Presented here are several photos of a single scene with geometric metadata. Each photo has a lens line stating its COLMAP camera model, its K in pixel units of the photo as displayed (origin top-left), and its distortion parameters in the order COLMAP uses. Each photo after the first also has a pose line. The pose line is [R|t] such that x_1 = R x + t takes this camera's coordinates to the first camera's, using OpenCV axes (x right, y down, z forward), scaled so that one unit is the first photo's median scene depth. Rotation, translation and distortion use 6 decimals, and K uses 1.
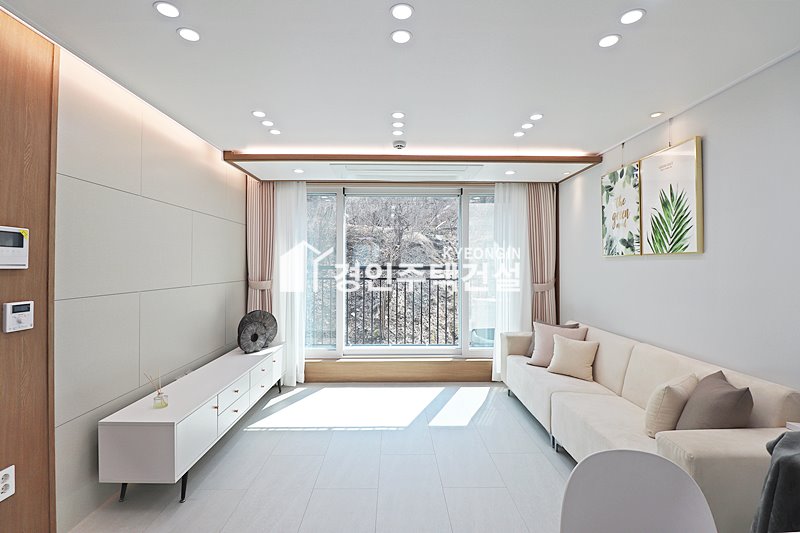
lens RADIAL K [[367.1, 0, 399.4], [0, 367.1, 261.5], [0, 0, 1]] dist [-0.005824, -0.010665]
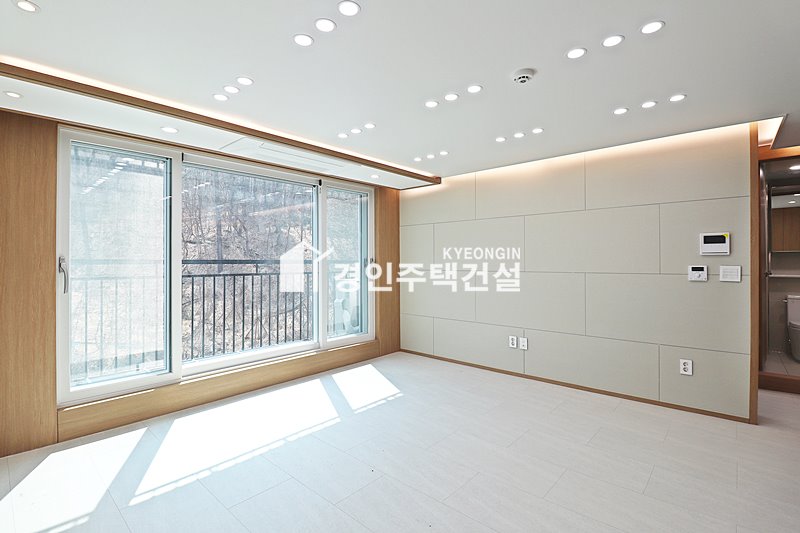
lens RADIAL K [[367.1, 0, 401.9], [0, 367.1, 270.3], [0, 0, 1]] dist [-0.005824, -0.010665]
pose [[0.679062, -0.031008, 0.733426, -0.576227], [0.006382, 0.999319, 0.036341, 0.016488], [-0.734053, -0.019997, 0.678797, 0.214859]]
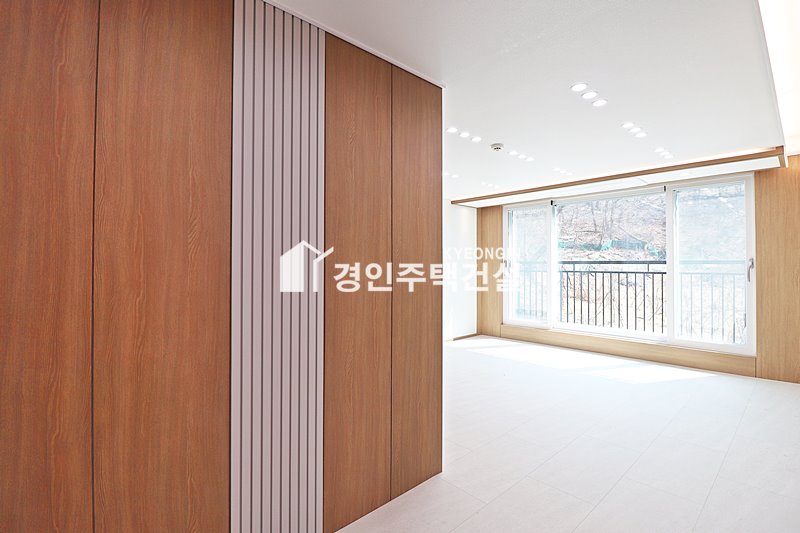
lens RADIAL K [[367.1, 0, 404.6], [0, 367.1, 263.4], [0, 0, 1]] dist [-0.005824, -0.010665]
pose [[0.665032, -0.016399, -0.746635, 0.647131], [0.013150, 0.999861, -0.010248, 0.040528], [0.746699, -0.003003, 0.665155, -0.398569]]
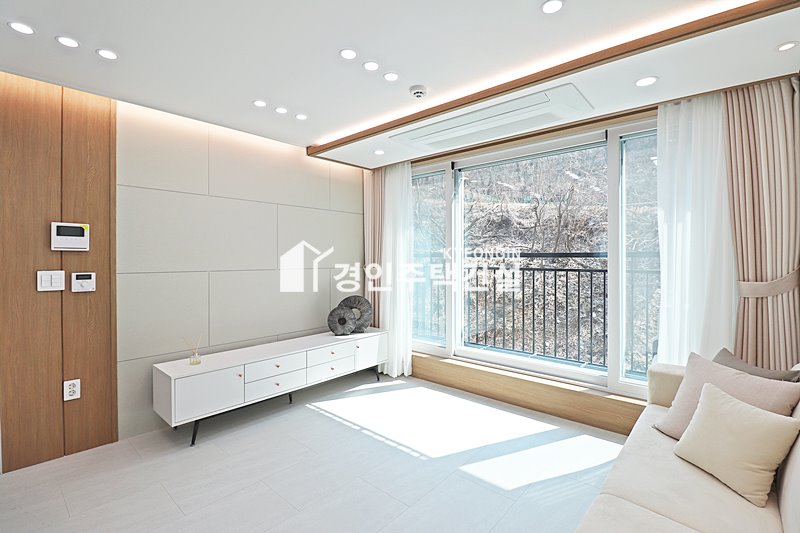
lens RADIAL K [[367.1, 0, 398.0], [0, 367.1, 260.3], [0, 0, 1]] dist [-0.005824, -0.010665]
pose [[0.734010, 0.002459, -0.679134, 0.483845], [0.008538, 0.999881, 0.012848, 0.026257], [0.679085, -0.015229, 0.733902, 0.393182]]
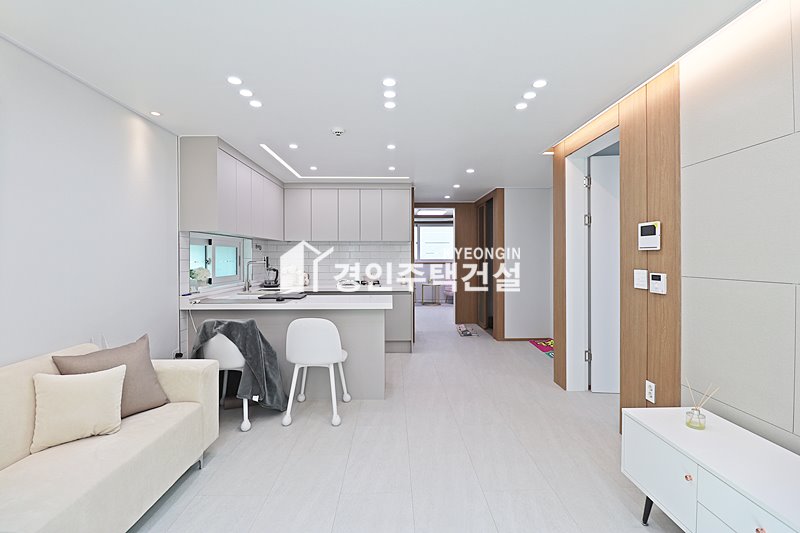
lens RADIAL K [[367.1, 0, 397.6], [0, 367.1, 259.0], [0, 0, 1]] dist [-0.005824, -0.010665]
pose [[-0.999954, 0.000968, 0.009508, -0.021321], [0.000909, 0.999980, -0.006213, 0.032473], [-0.009514, -0.006204, -0.999935, 1.241848]]
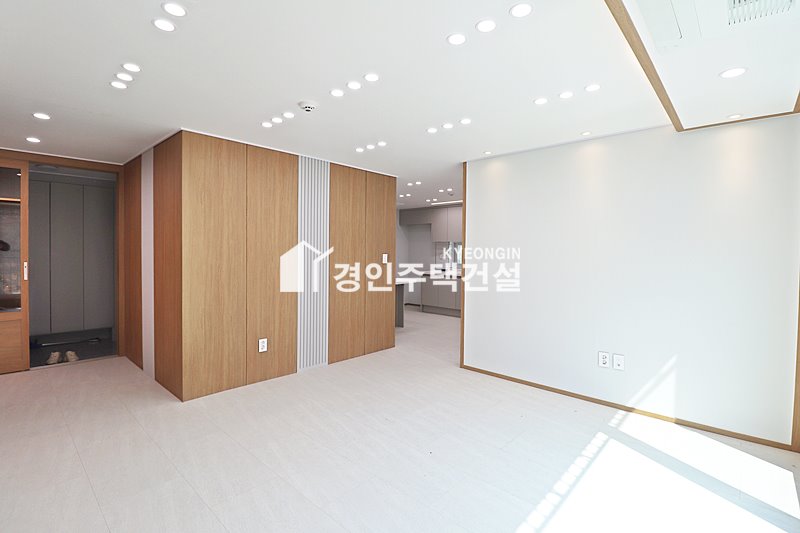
lens RADIAL K [[367.1, 0, 399.0], [0, 367.1, 261.6], [0, 0, 1]] dist [-0.005824, -0.010665]
pose [[-0.699422, -0.005330, -0.714689, 0.498212], [-0.011409, 0.999928, 0.003709, 0.032436], [0.714617, 0.010748, -0.699433, 1.219129]]
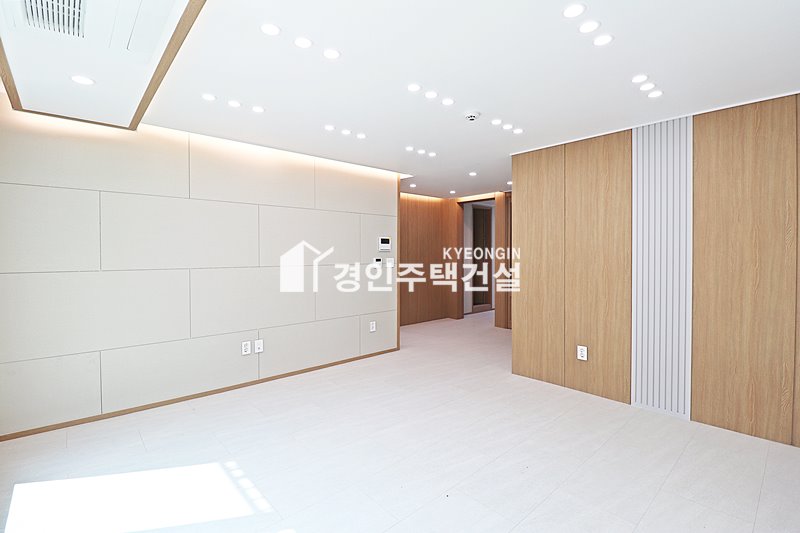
lens RADIAL K [[367.1, 0, 405.3], [0, 367.1, 260.9], [0, 0, 1]] dist [-0.005824, -0.010665]
pose [[-0.660399, -0.028994, 0.750355, -0.511320], [-0.018004, 0.999578, 0.022778, 0.021974], [-0.750699, 0.001533, -0.660642, 1.199261]]
